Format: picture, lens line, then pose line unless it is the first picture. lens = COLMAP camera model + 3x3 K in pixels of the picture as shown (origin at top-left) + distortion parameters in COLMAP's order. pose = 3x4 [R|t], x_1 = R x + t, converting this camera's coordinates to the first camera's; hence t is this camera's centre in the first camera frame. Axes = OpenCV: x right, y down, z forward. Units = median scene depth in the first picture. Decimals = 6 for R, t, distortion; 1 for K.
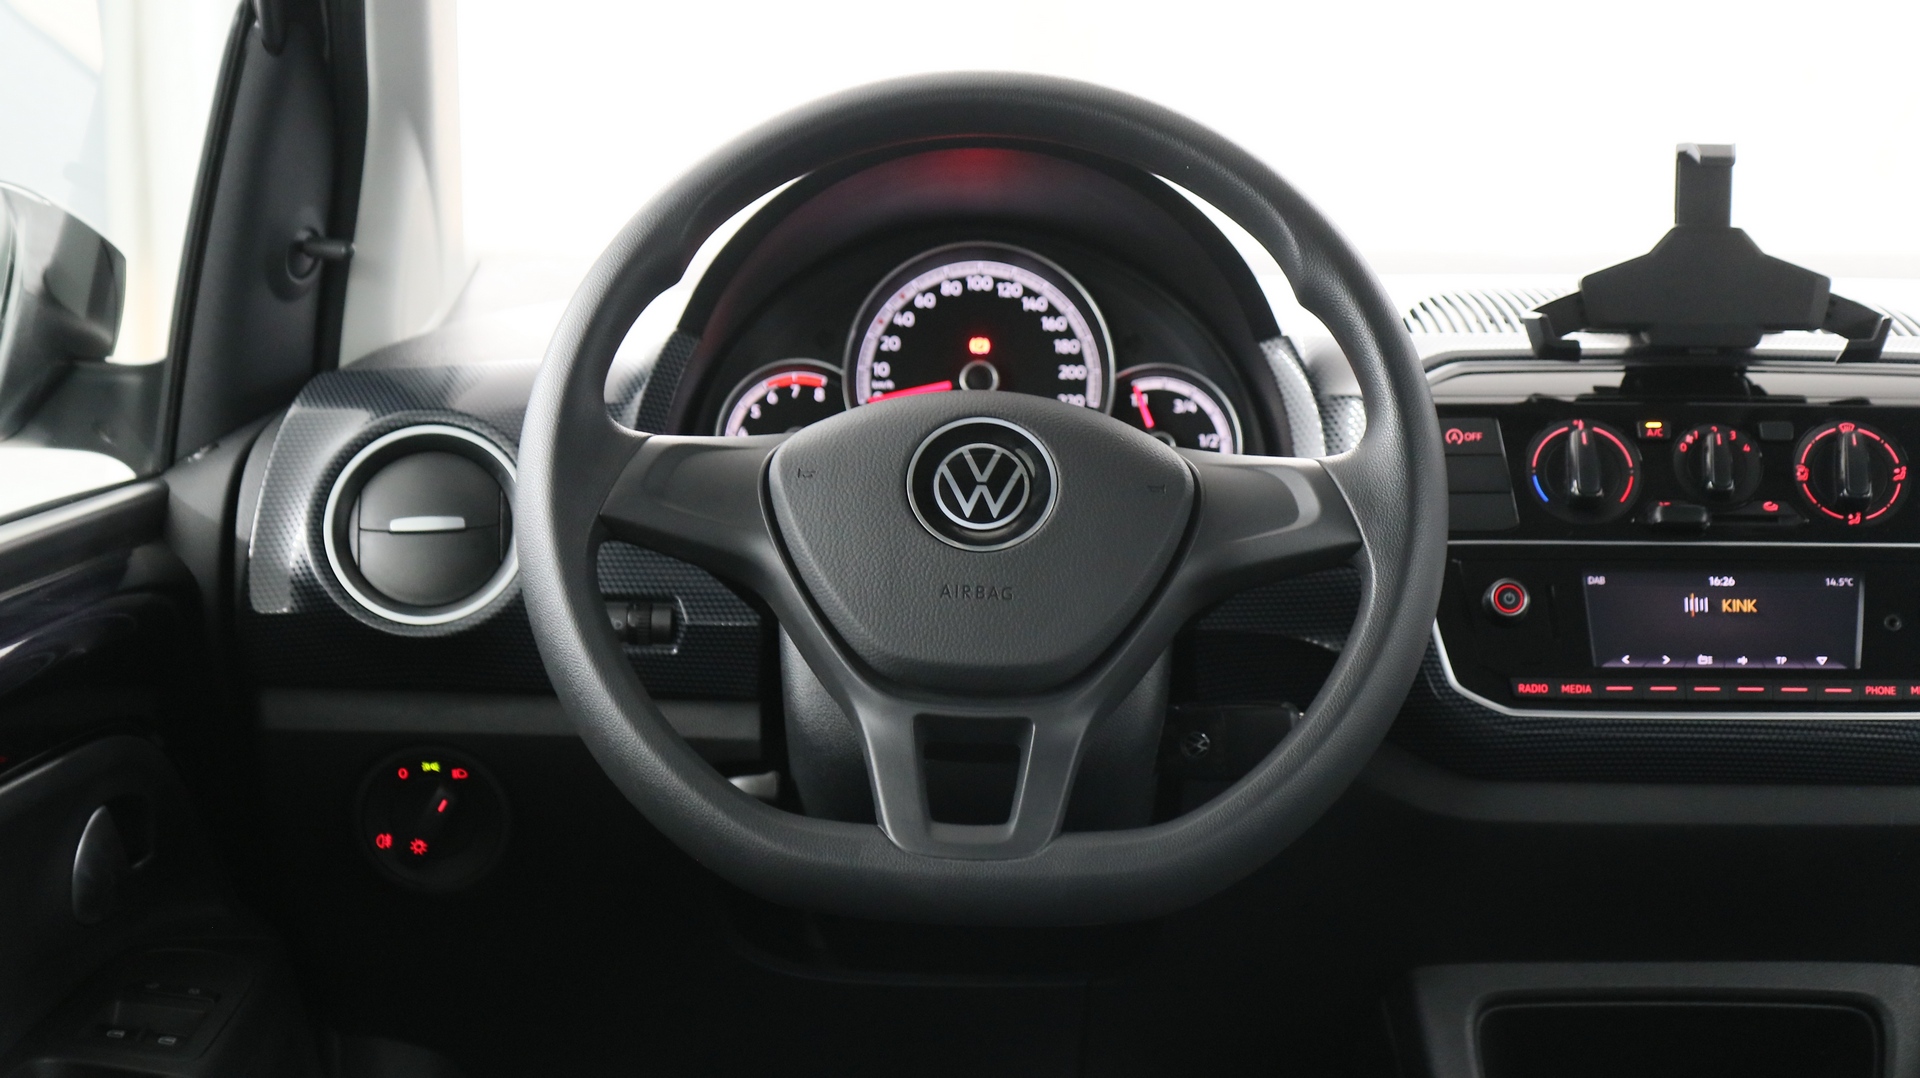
lens RADIAL K [[3578.3, 0, 950.5], [0, 3578.3, 549.6], [0, 0, 1]] dist [0.019397, 0.000000]
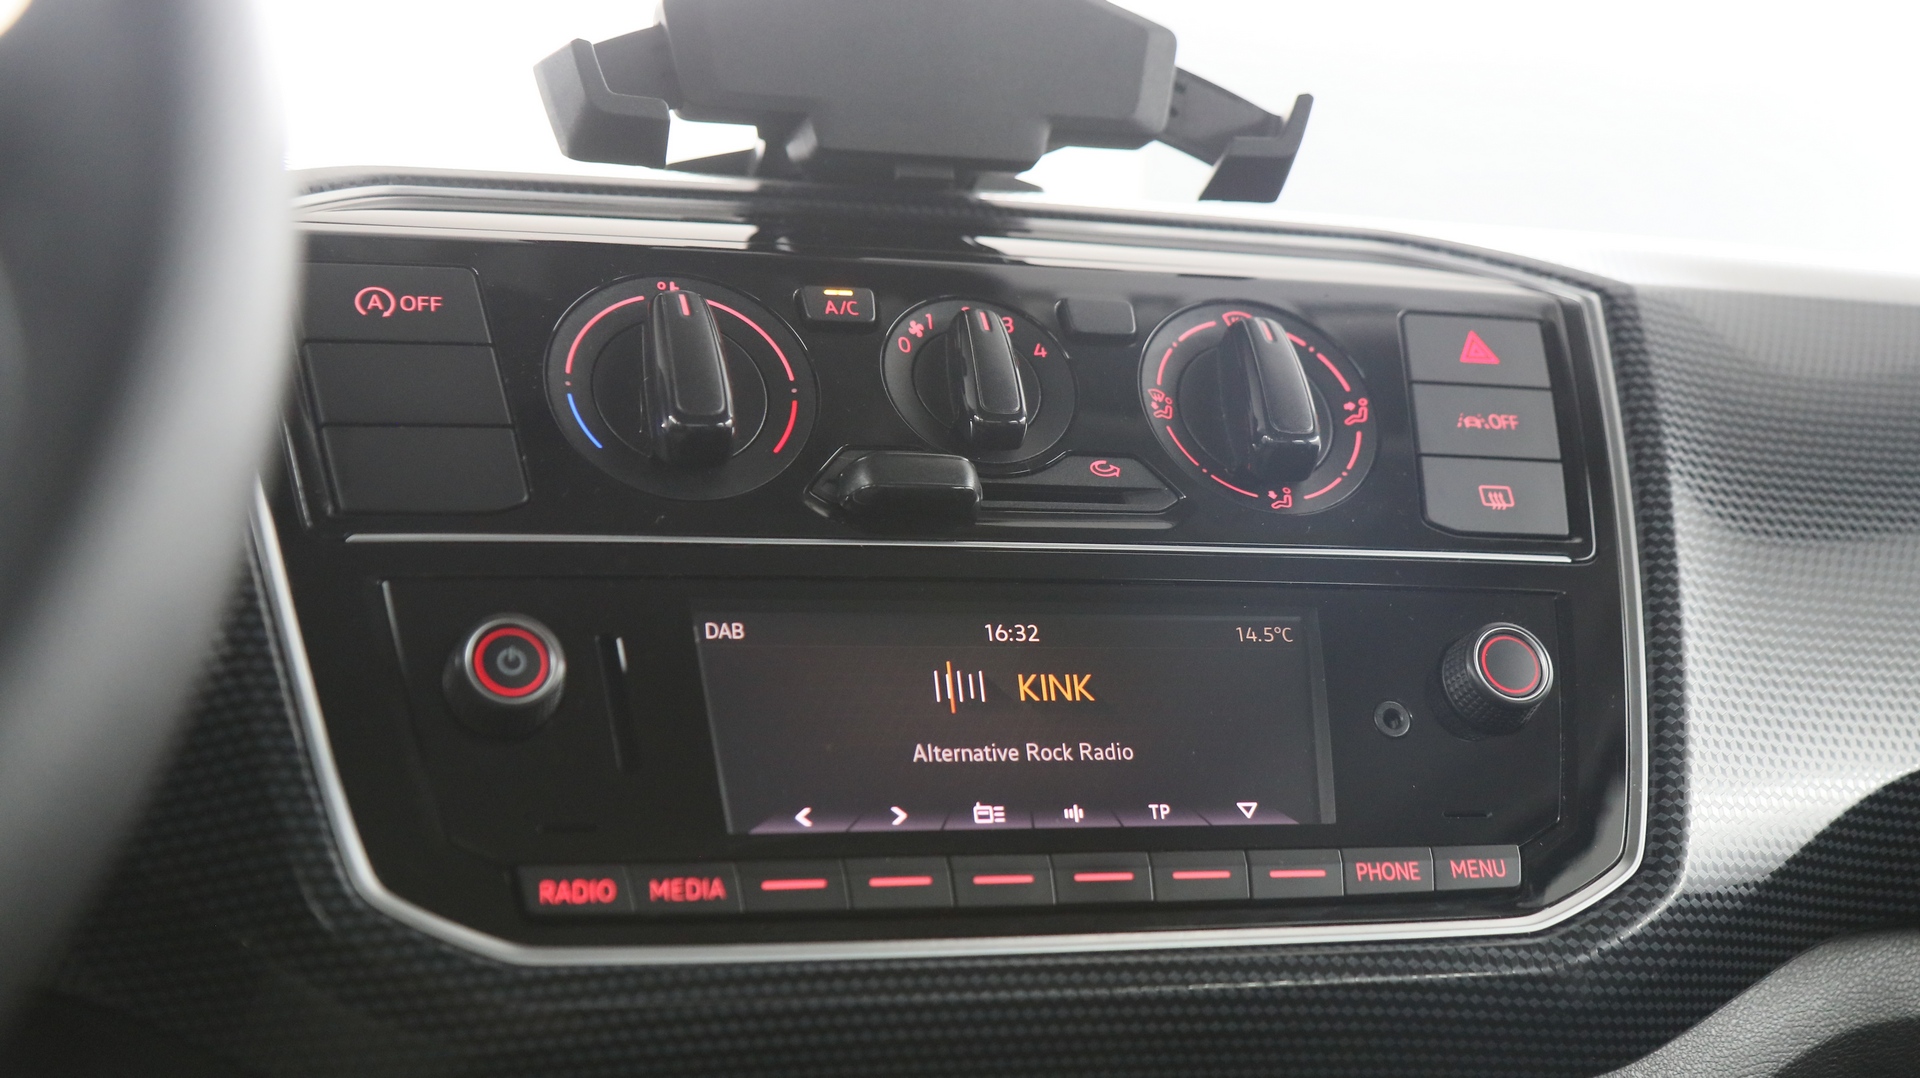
lens RADIAL K [[2637.0, 0, 976.6], [0, 2637.0, 529.2], [0, 0, 1]] dist [0.037388, 0.000000]
pose [[0.948097, 0.014082, 0.317670, 0.108884], [0.045793, 0.982559, -0.180224, 0.052019], [-0.314667, 0.185417, 0.930916, 0.691126]]
